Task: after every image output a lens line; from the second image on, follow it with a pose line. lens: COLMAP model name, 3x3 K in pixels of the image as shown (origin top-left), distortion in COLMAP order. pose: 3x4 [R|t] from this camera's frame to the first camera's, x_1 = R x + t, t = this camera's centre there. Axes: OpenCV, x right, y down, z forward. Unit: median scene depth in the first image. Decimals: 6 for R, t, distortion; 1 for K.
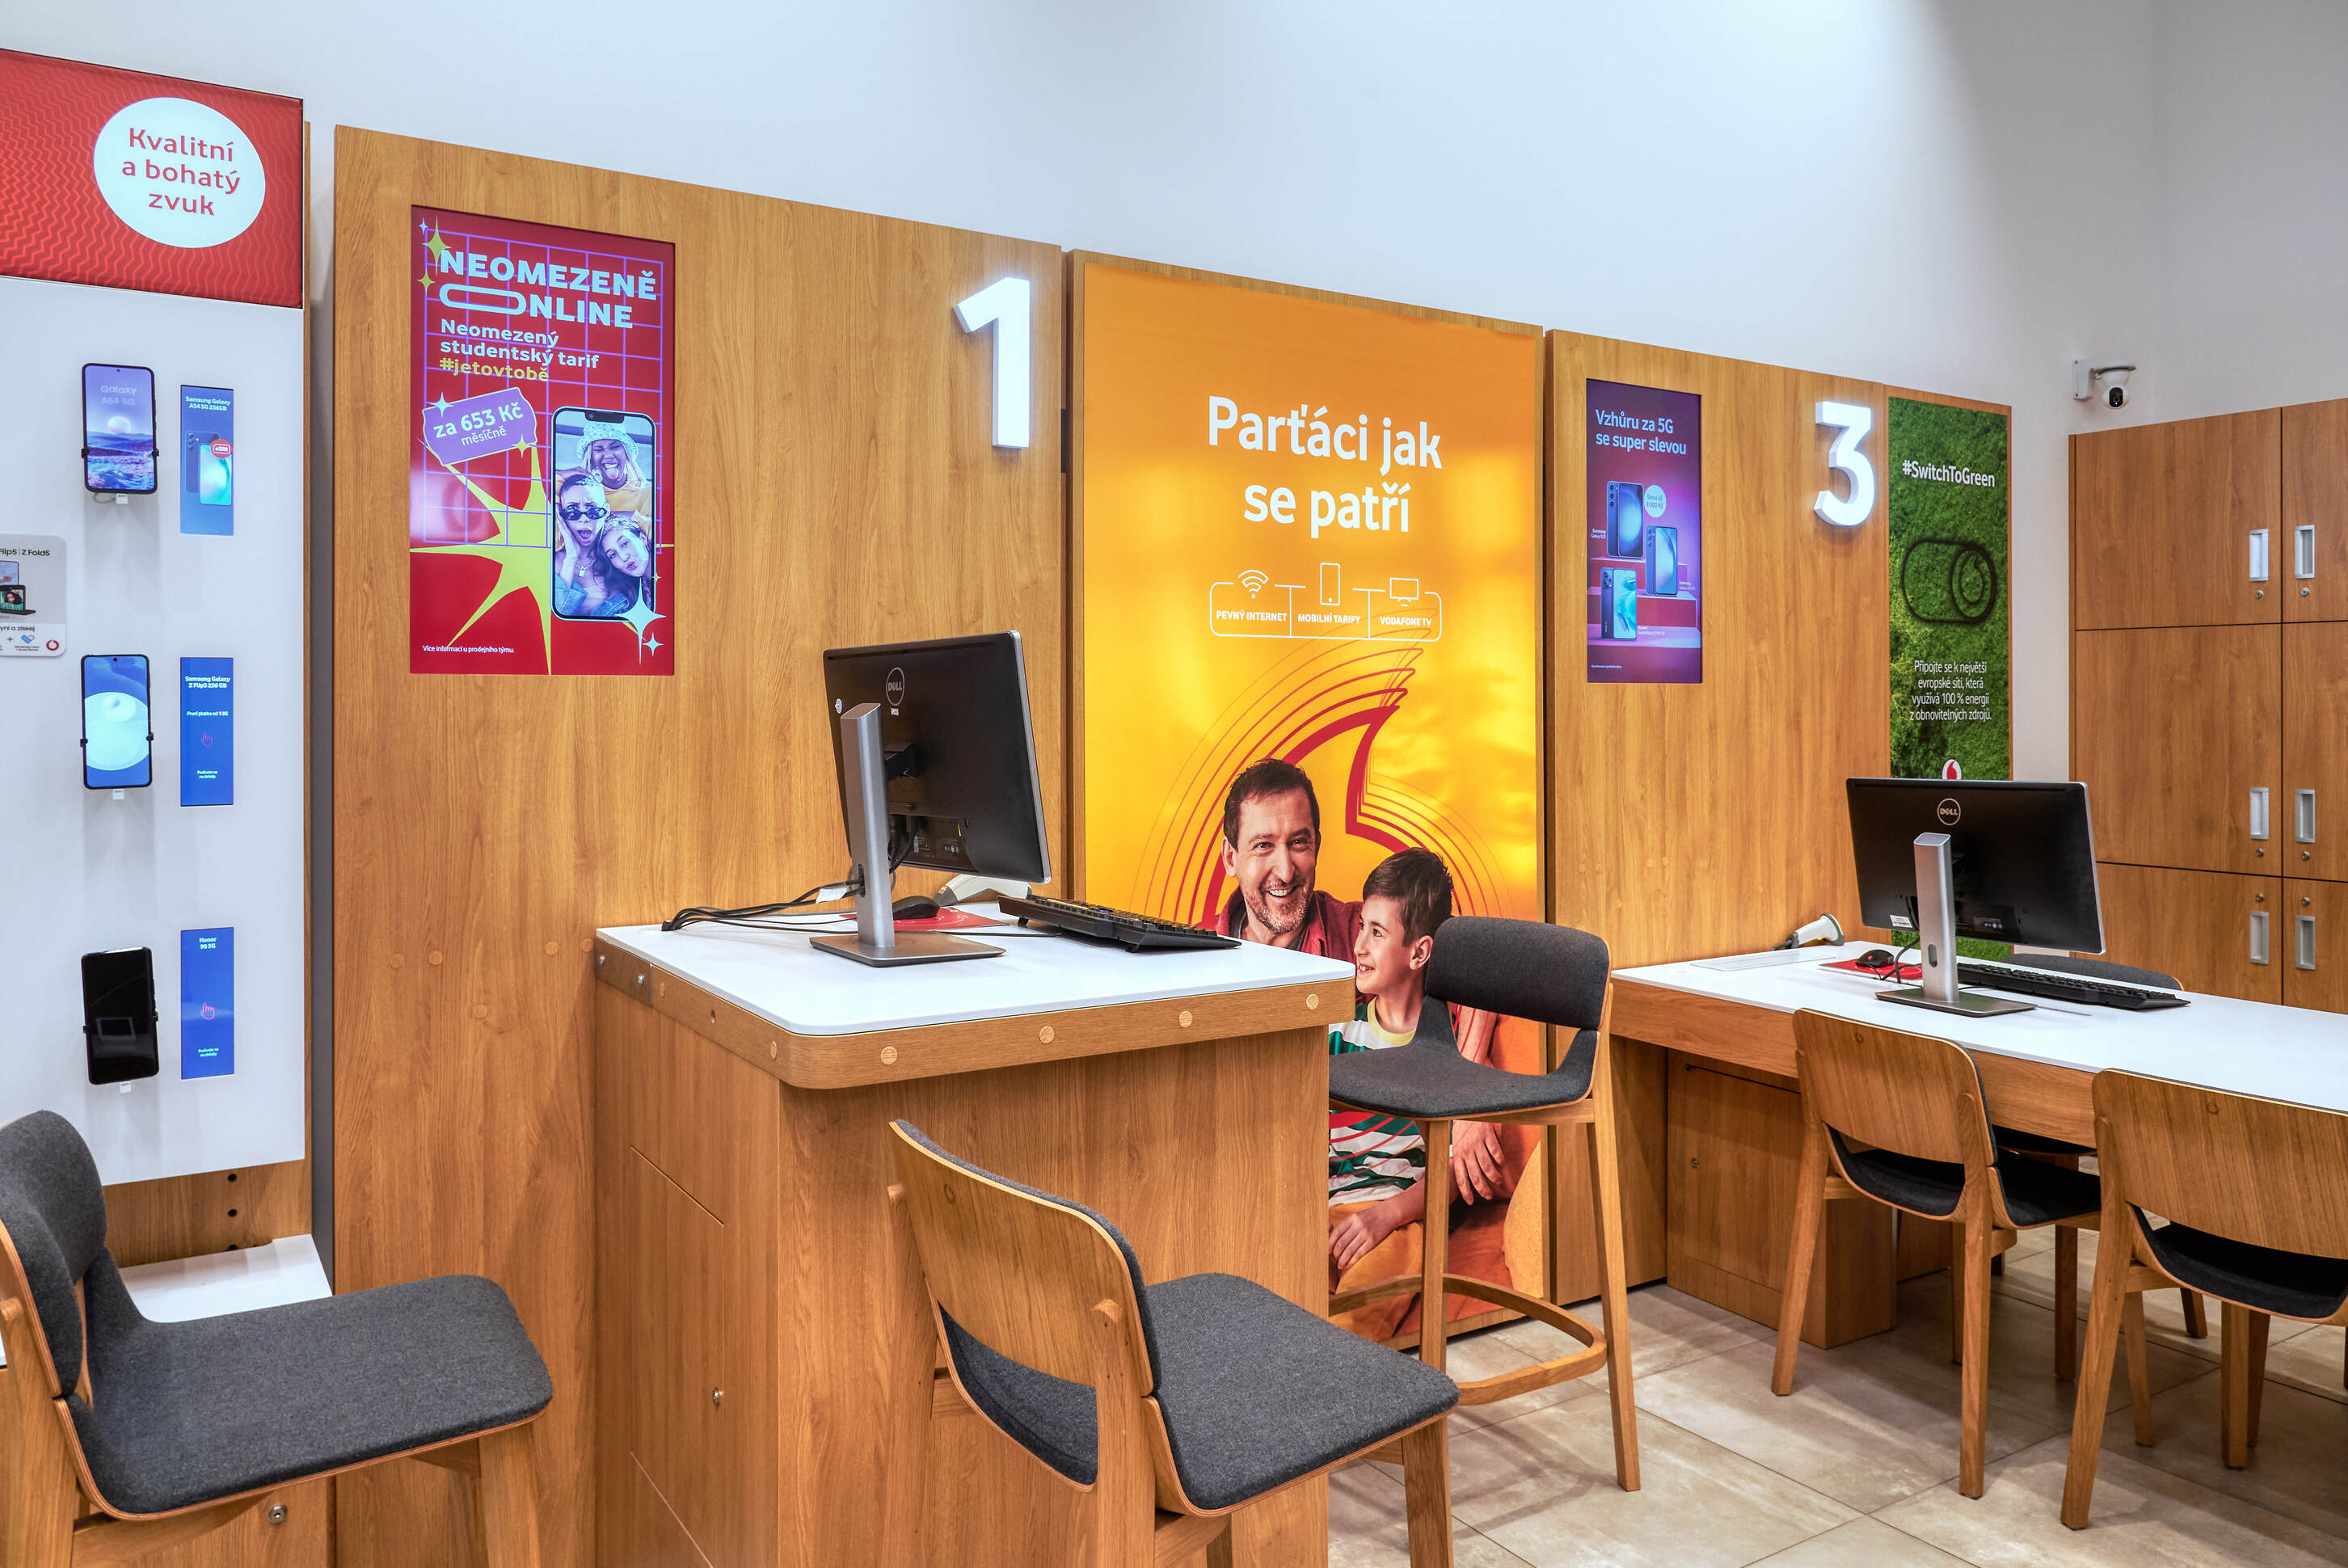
lens RADIAL K [[1652.2, 0, 1174.7], [0, 1652.2, 700.8], [0, 0, 1]] dist [-0.004830, -0.001118]
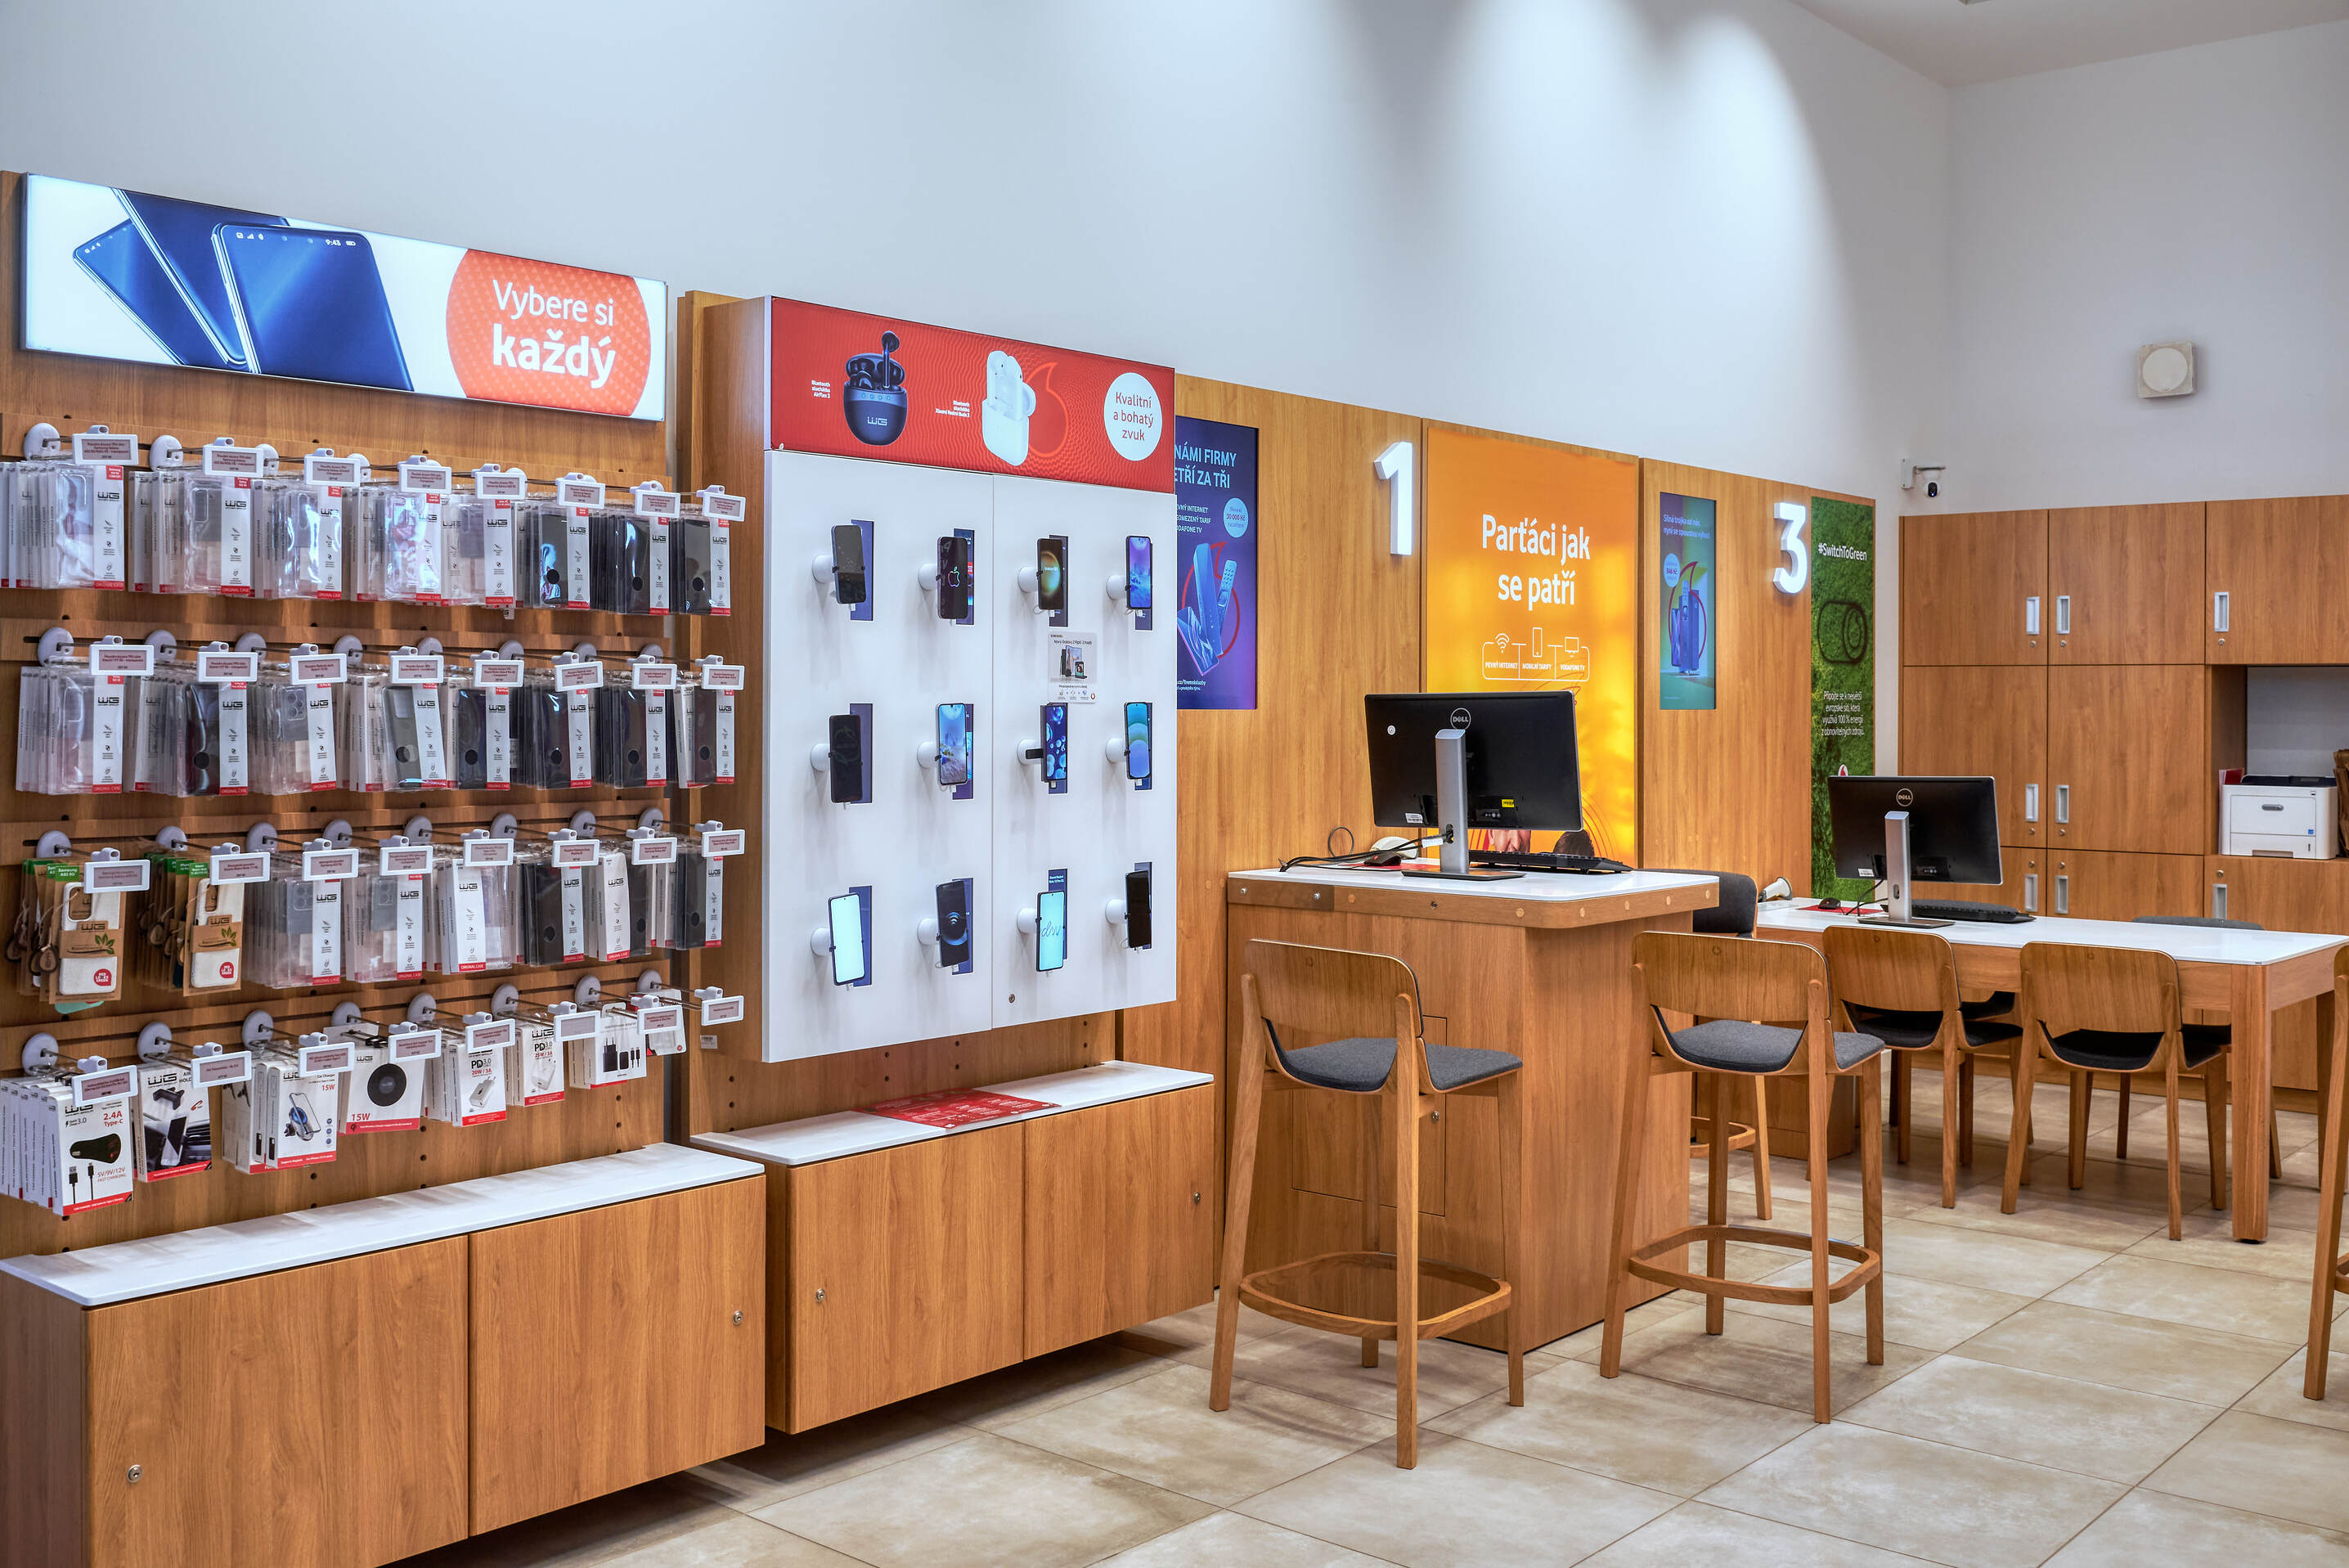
lens RADIAL K [[2221.2, 0, 1175.4], [0, 2221.2, 706.6], [0, 0, 1]] dist [-0.039373, 0.015922]
pose [[0.955479, 0.004408, 0.295026, -0.710830], [-0.005517, 0.999980, 0.002926, -0.017148], [-0.295008, -0.004424, 0.955485, -0.687188]]
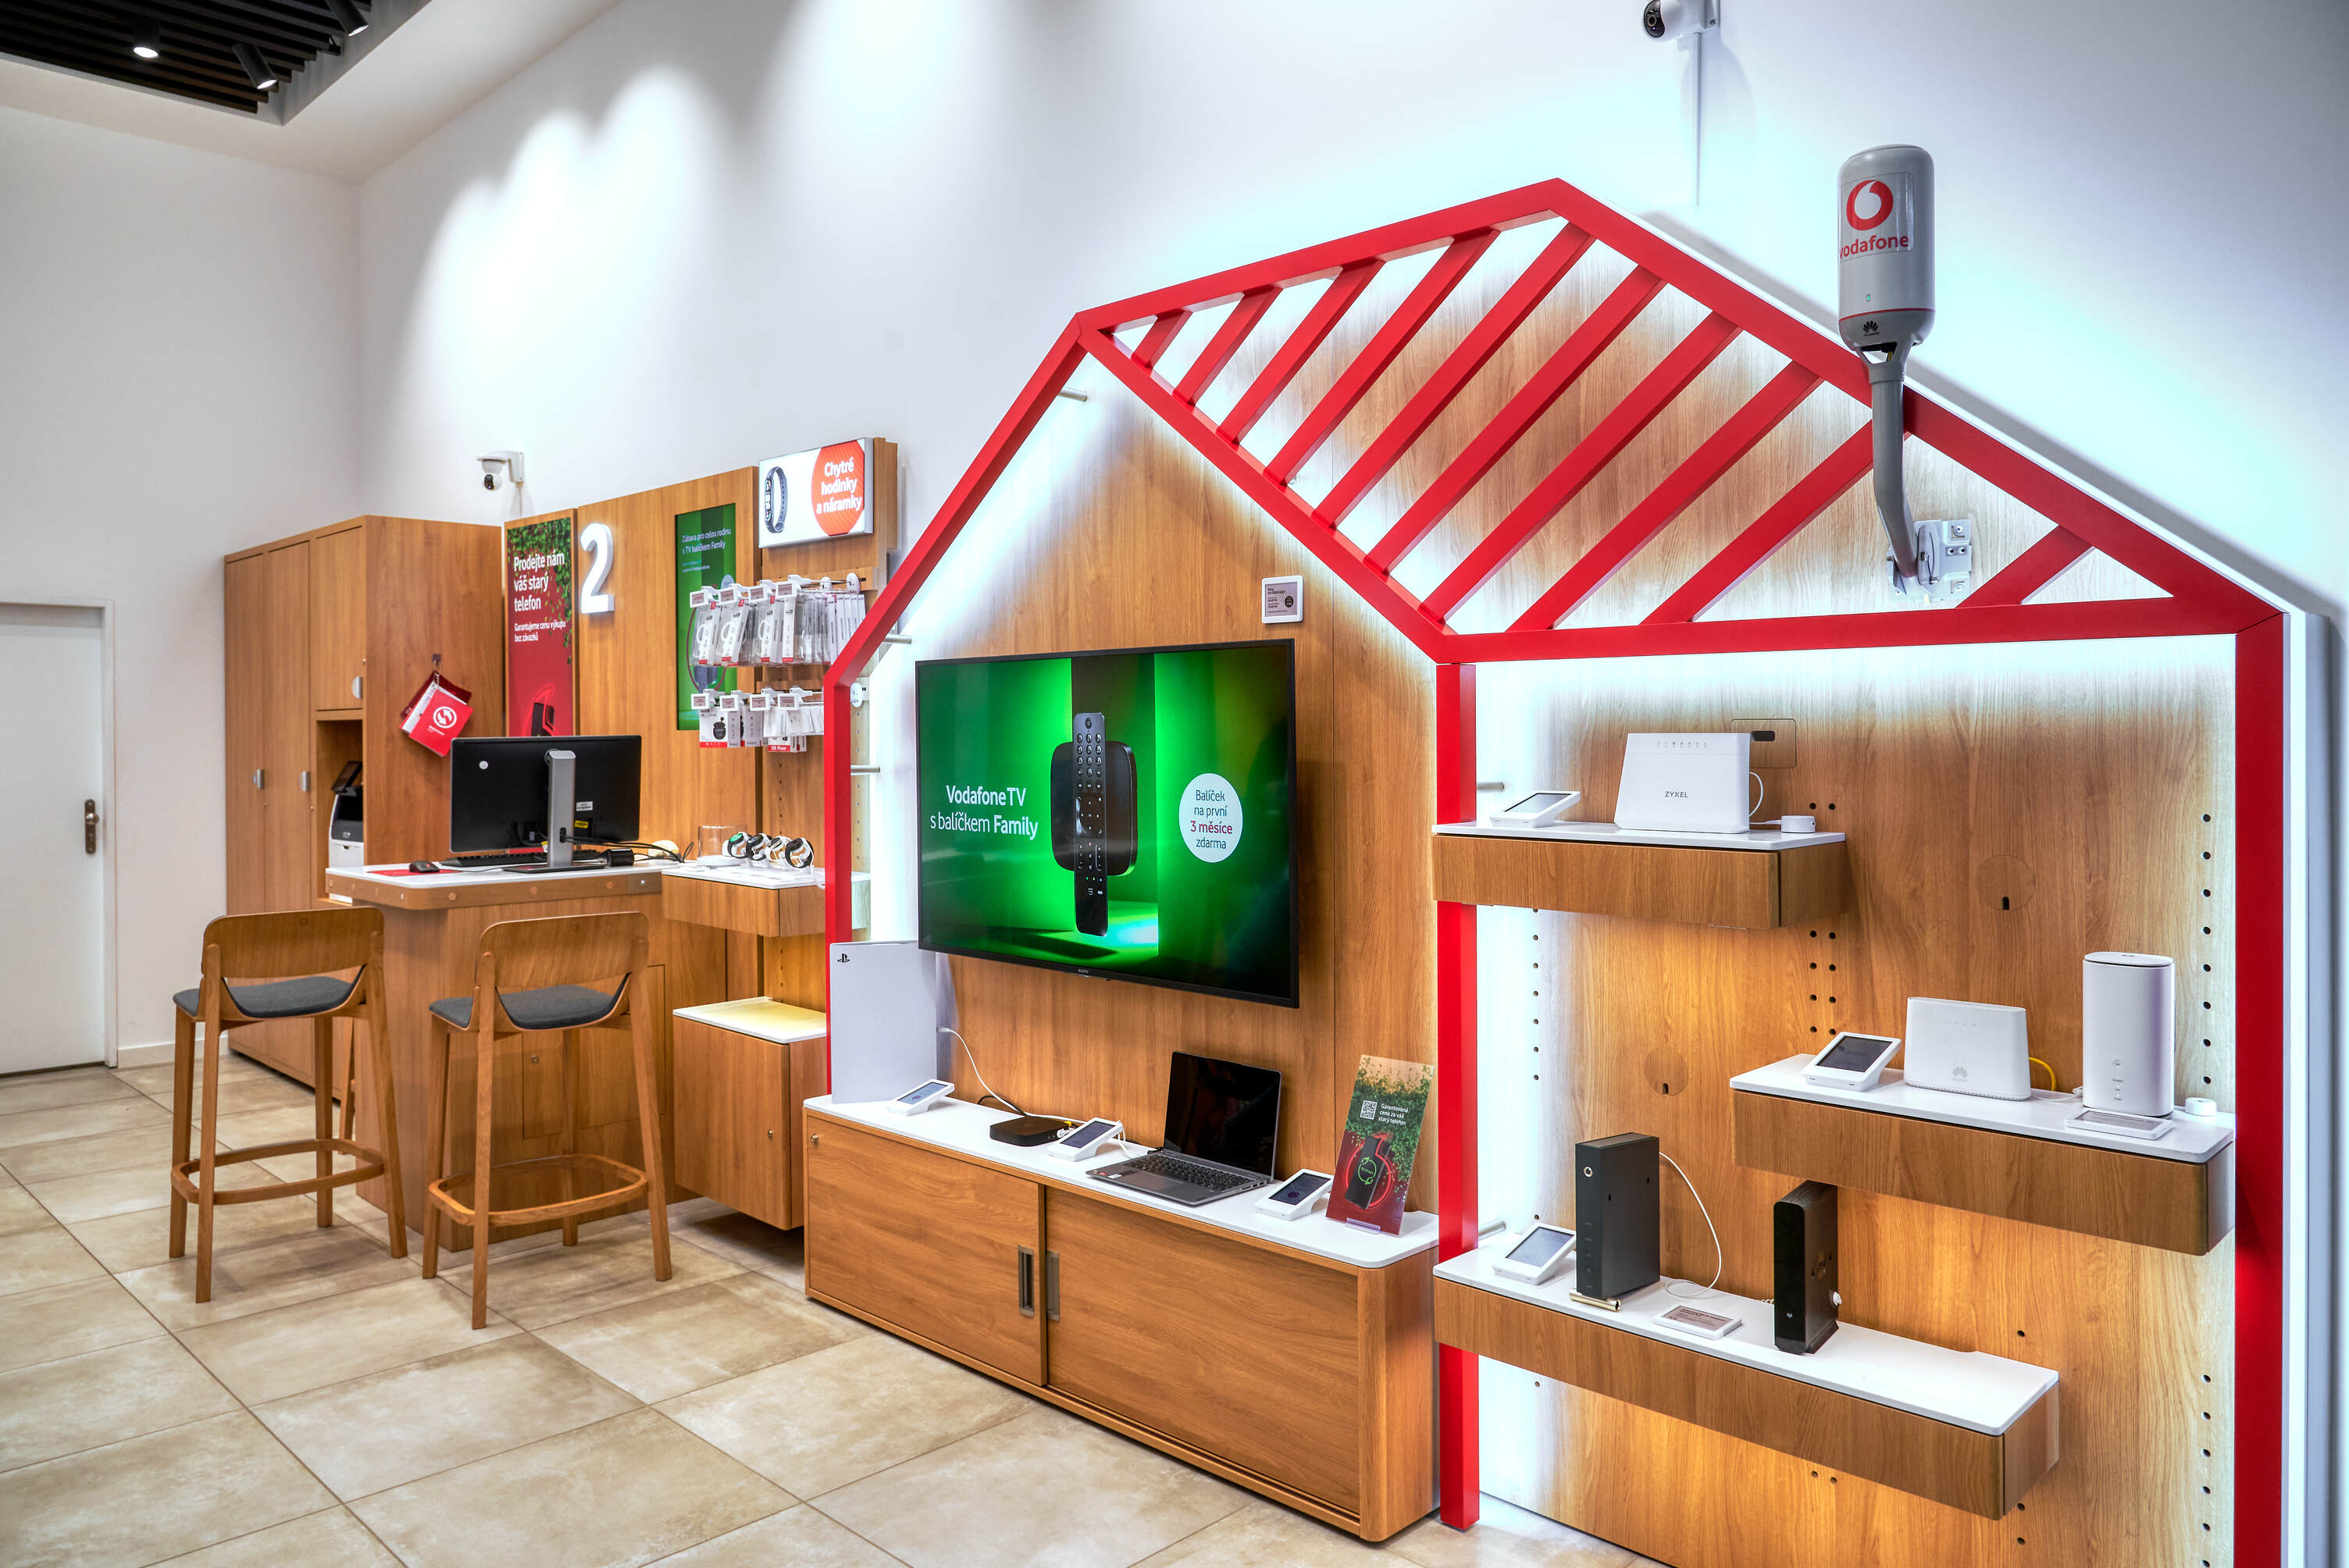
lens RADIAL K [[1606.3, 0, 1175.4], [0, 1606.3, 734.5], [0, 0, 1]] dist [-0.004624, -0.002267]
pose [[-0.221919, -0.001033, 0.975065, -0.930638], [0.005451, 0.999983, 0.002300, -0.007904], [-0.975050, 0.005825, -0.221909, -0.091389]]
